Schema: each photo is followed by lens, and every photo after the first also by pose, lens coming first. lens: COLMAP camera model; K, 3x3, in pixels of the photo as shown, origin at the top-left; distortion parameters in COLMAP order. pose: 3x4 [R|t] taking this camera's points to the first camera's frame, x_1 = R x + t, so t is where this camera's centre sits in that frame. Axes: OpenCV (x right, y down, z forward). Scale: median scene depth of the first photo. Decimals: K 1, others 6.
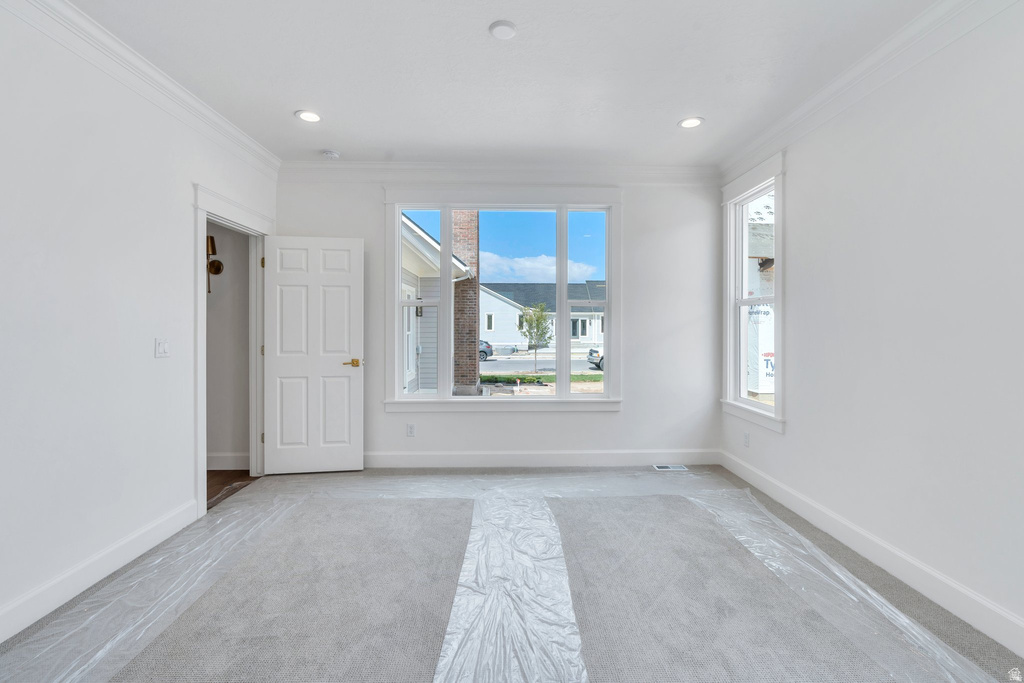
lens RADIAL K [[462.0, 0, 516.2], [0, 462.0, 328.7], [0, 0, 1]] dist [-0.003426, 0.000016]
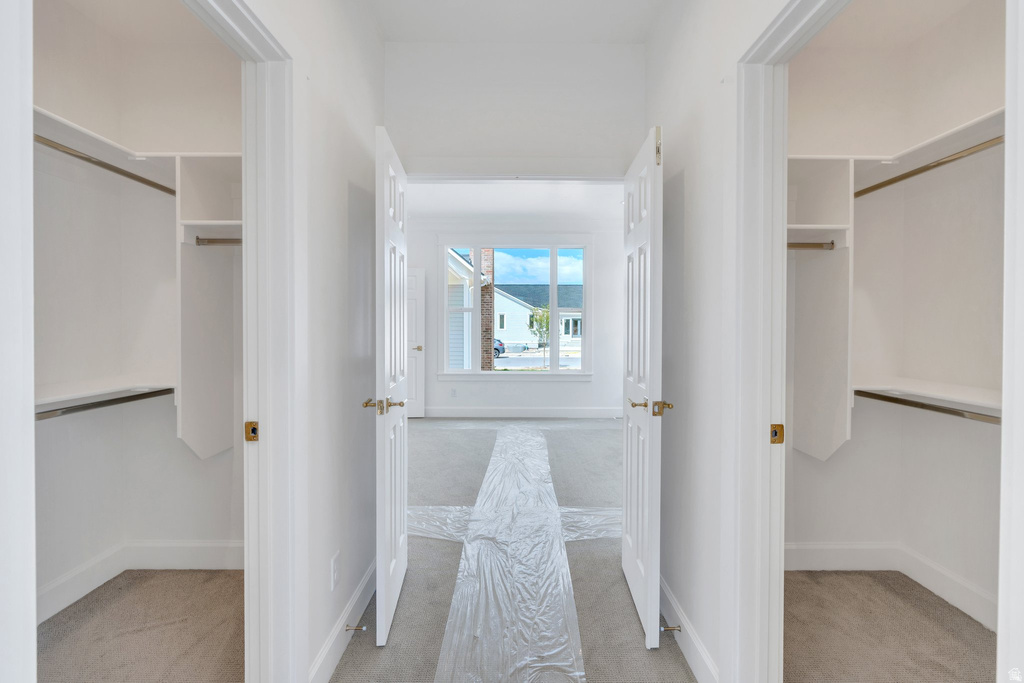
lens RADIAL K [[462.0, 0, 516.2], [0, 462.0, 328.7], [0, 0, 1]] dist [-0.003426, 0.000016]
pose [[0.999685, 0.003541, -0.024834, 0.002817], [-0.003513, 0.999993, 0.001164, 0.001010], [0.024838, -0.001077, 0.999691, -0.104699]]
